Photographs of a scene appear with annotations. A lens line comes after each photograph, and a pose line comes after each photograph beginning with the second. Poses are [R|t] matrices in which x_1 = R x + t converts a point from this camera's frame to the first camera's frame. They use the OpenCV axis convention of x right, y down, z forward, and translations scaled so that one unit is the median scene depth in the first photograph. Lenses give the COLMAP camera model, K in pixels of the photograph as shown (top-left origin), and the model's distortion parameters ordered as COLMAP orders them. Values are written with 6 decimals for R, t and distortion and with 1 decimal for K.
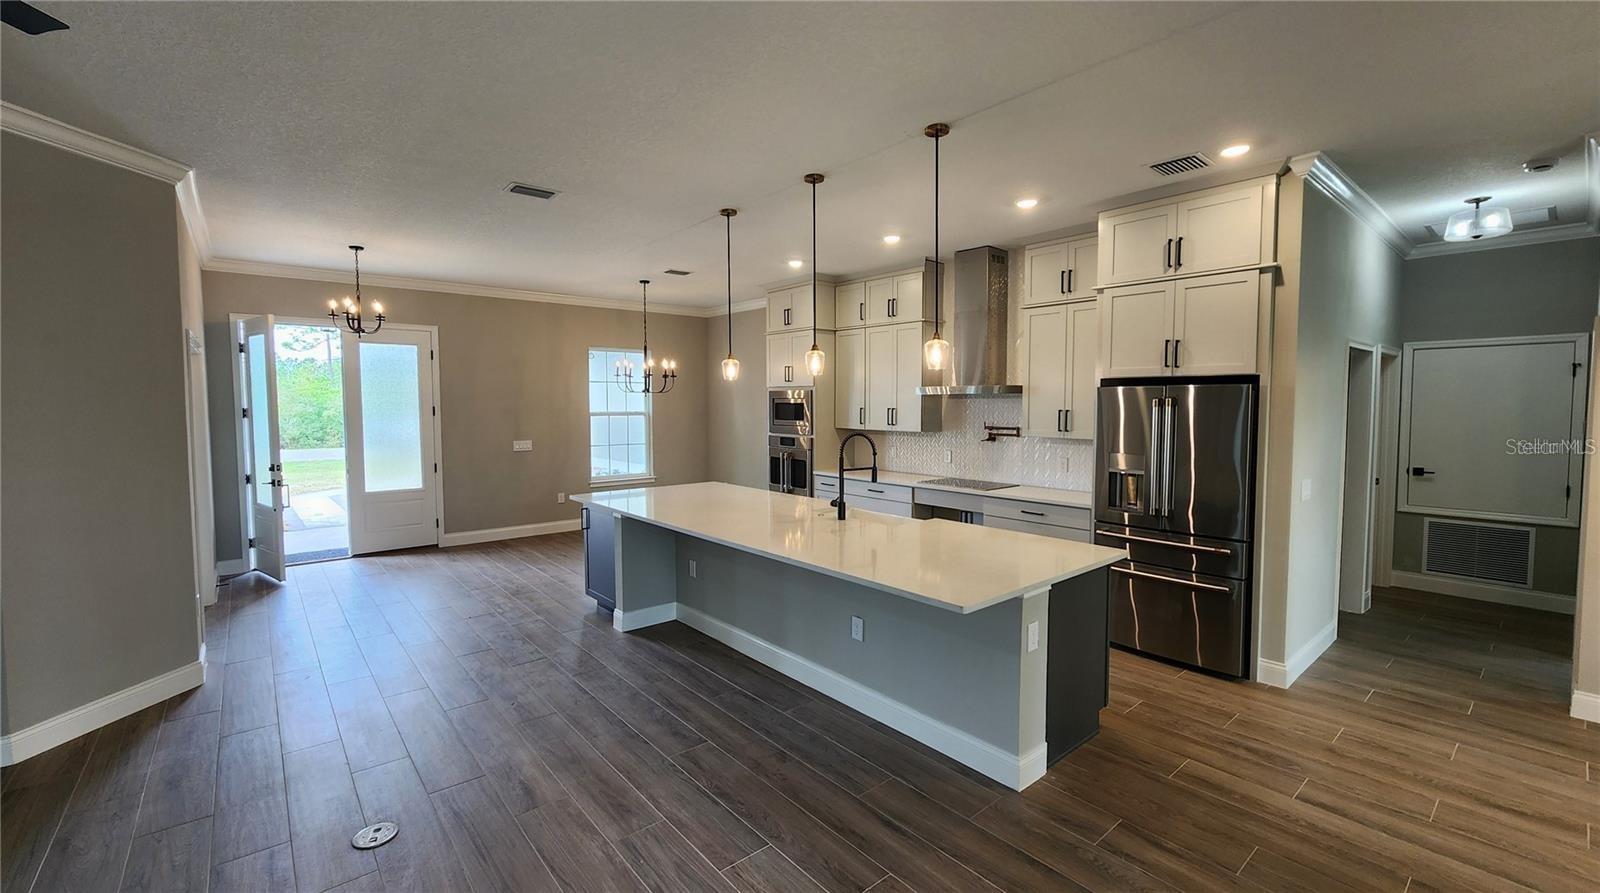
lens RADIAL K [[656.8, 0, 801.0], [0, 656.8, 436.4], [0, 0, 1]] dist [-0.001888, 0.001063]
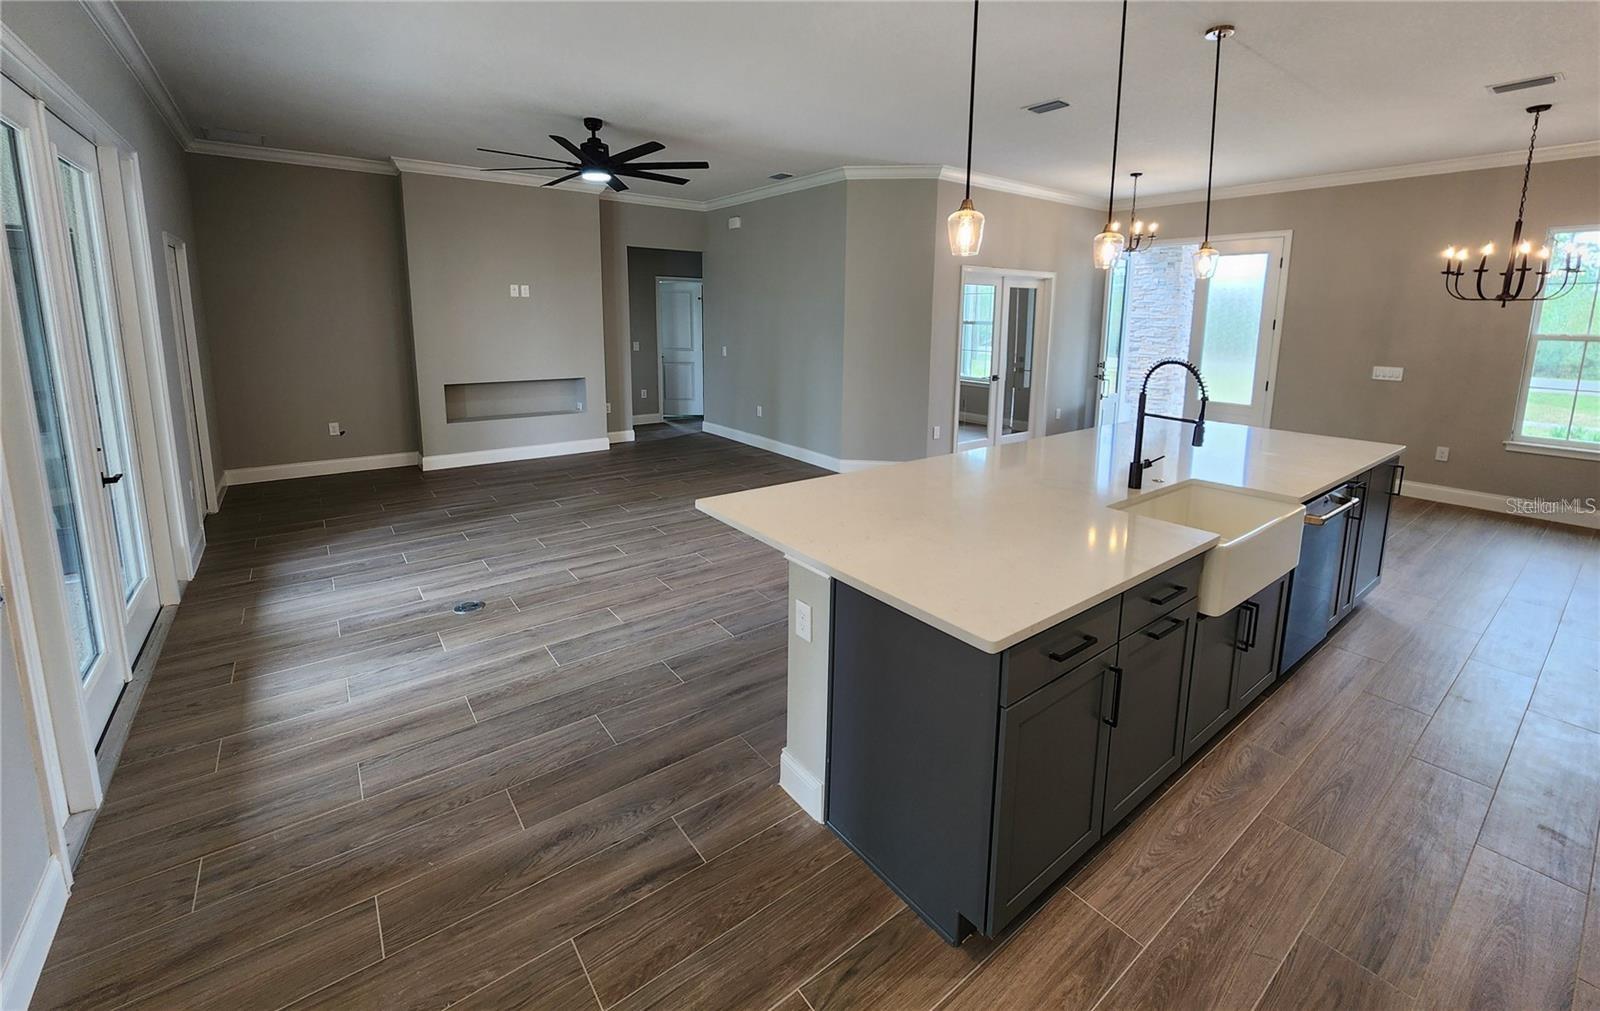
lens RADIAL K [[655.4, 0, 807.2], [0, 655.4, 413.6], [0, 0, 1]] dist [0.000328, -0.000294]
pose [[-0.045409, 0.151792, -0.987369, 0.523330], [-0.064344, 0.985892, 0.154524, -0.020598], [0.996894, 0.070548, -0.035002, 0.505483]]
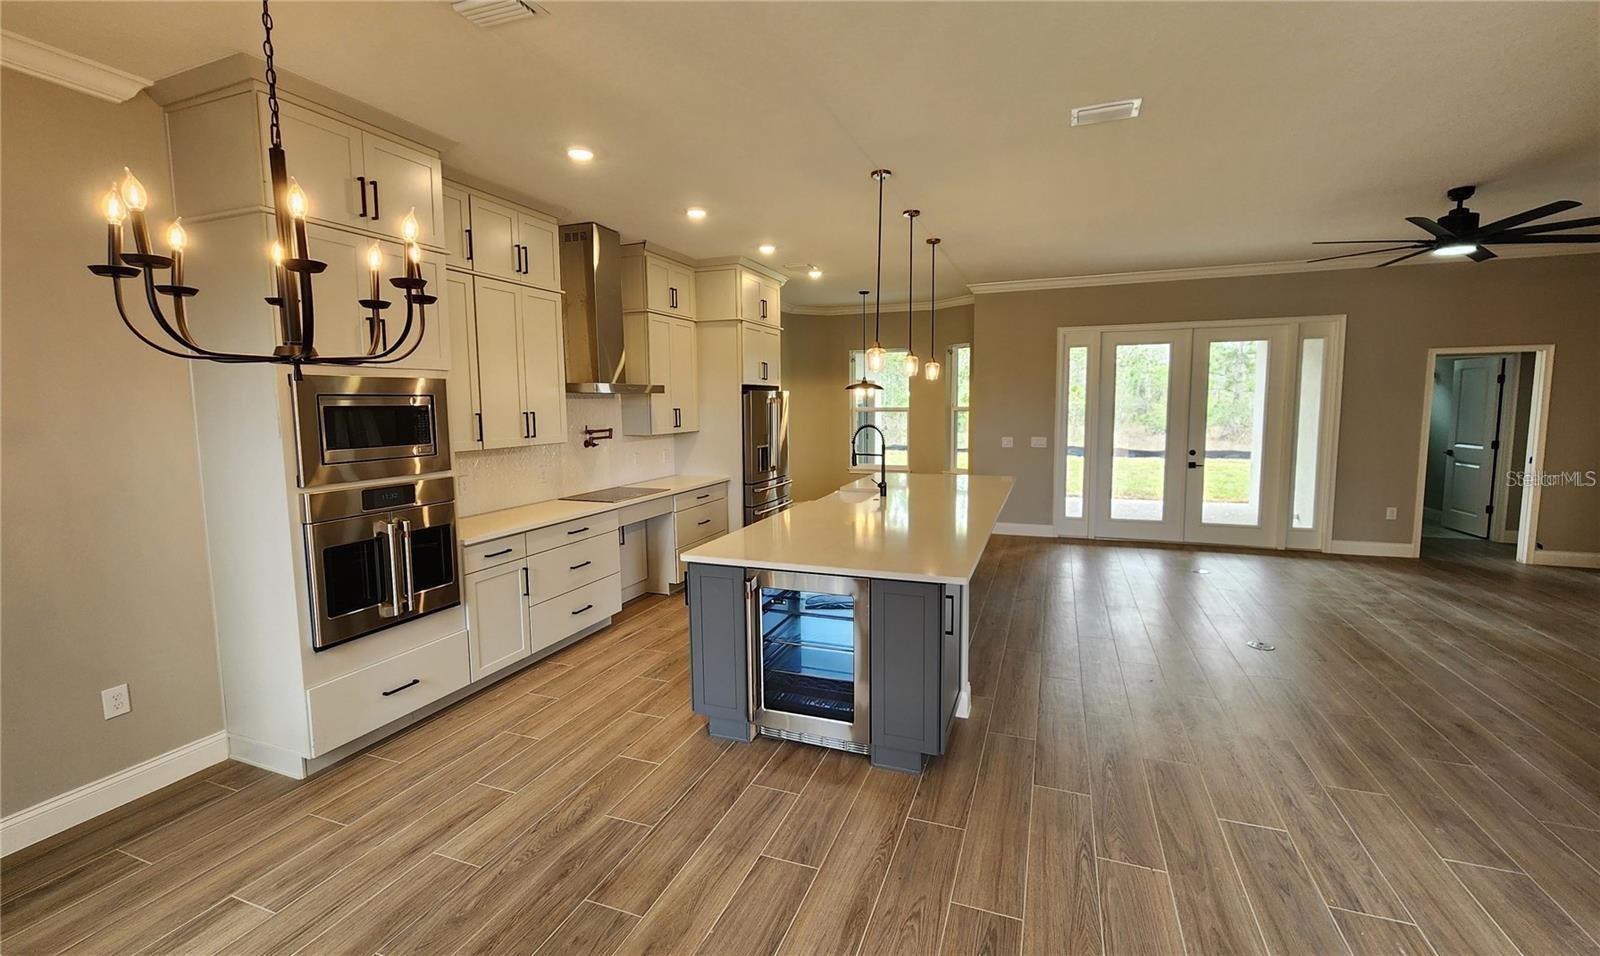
lens RADIAL K [[661.9, 0, 810.0], [0, 661.9, 466.3], [0, 0, 1]] dist [-0.001879, 0.000209]
pose [[-0.490525, -0.078300, 0.867902, -0.680883], [0.057605, 0.990863, 0.121950, -0.062392], [-0.869521, 0.109815, -0.481533, 1.245587]]
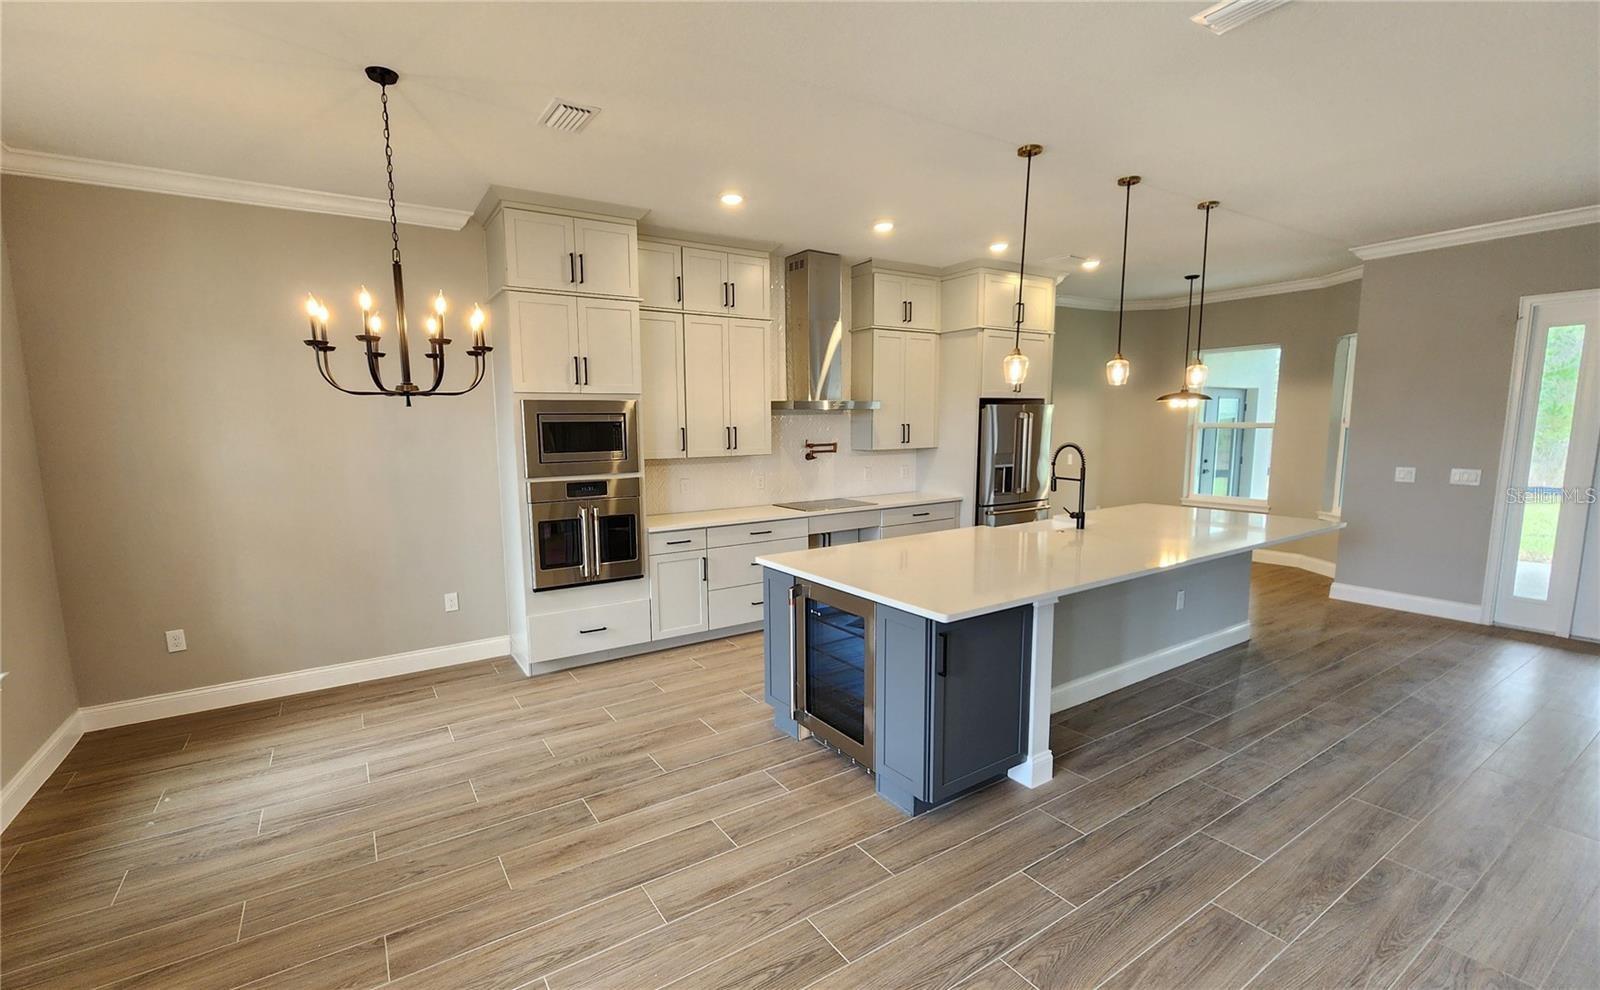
lens RADIAL K [[687.0, 0, 769.4], [0, 687.0, 516.9], [0, 0, 1]] dist [-0.003856, 0.000108]
pose [[0.136687, -0.136968, 0.981100, -0.771759], [0.065622, 0.989472, 0.128994, -0.045878], [-0.988438, 0.046750, 0.144236, 0.971083]]
